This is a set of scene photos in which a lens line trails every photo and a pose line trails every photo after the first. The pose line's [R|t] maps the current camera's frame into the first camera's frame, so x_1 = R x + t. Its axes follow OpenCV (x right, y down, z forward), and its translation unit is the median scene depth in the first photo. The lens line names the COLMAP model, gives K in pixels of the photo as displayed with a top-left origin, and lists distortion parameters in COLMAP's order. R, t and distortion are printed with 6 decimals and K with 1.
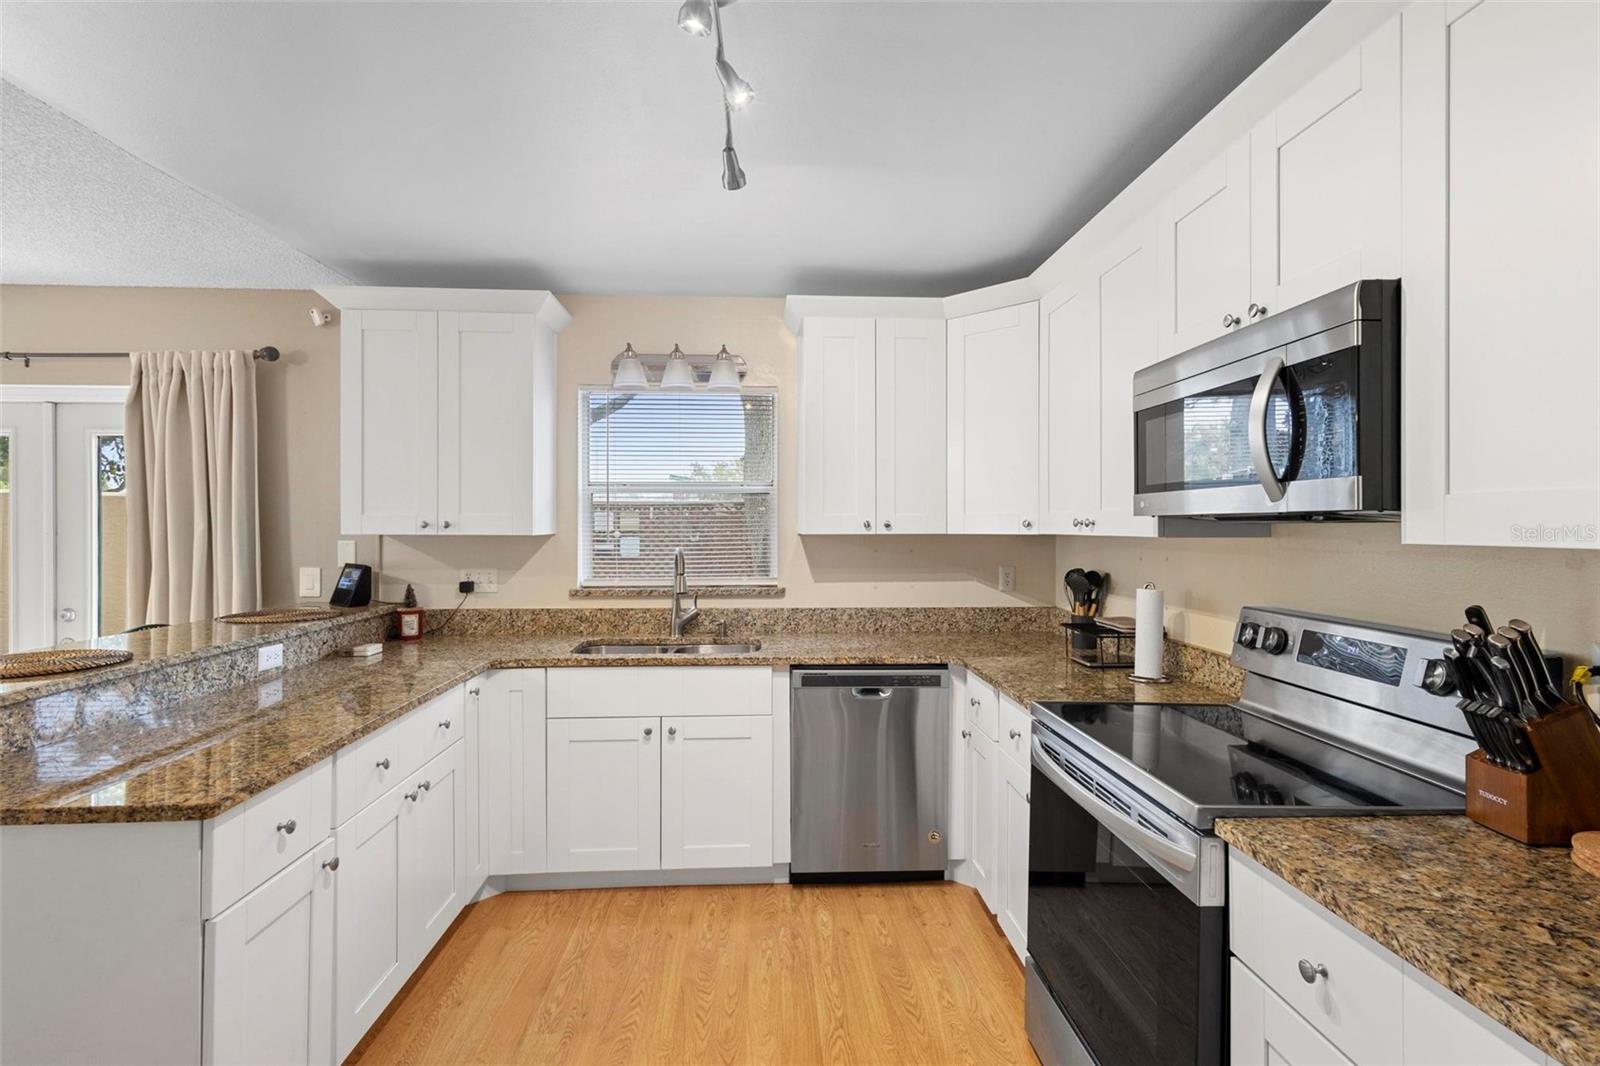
lens RADIAL K [[738.8, 0, 804.1], [0, 738.8, 523.6], [0, 0, 1]] dist [0.007719, -0.001030]
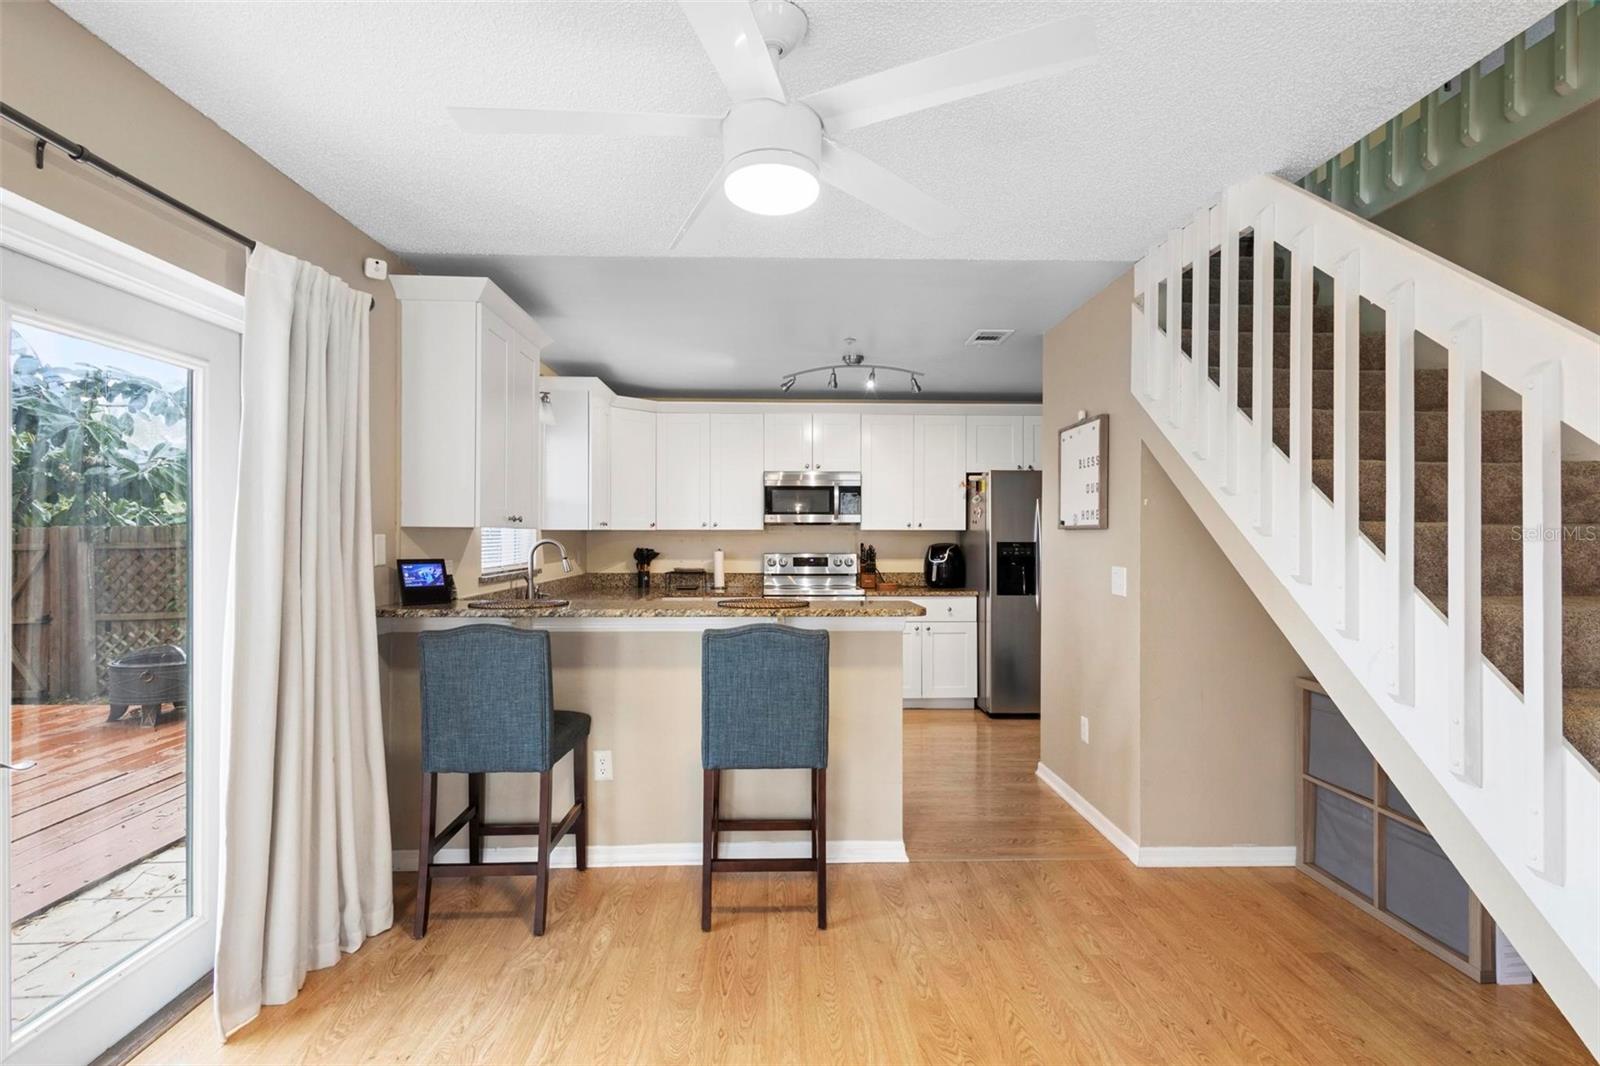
lens RADIAL K [[746.6, 0, 800.0], [0, 746.6, 533.0], [0, 0, 1]] dist [0.005875, -0.000506]
pose [[0.022630, 0.001607, 0.999743, -1.634256], [-0.004287, 0.999990, -0.001510, 0.023240], [-0.999735, -0.004252, 0.022637, 0.541705]]
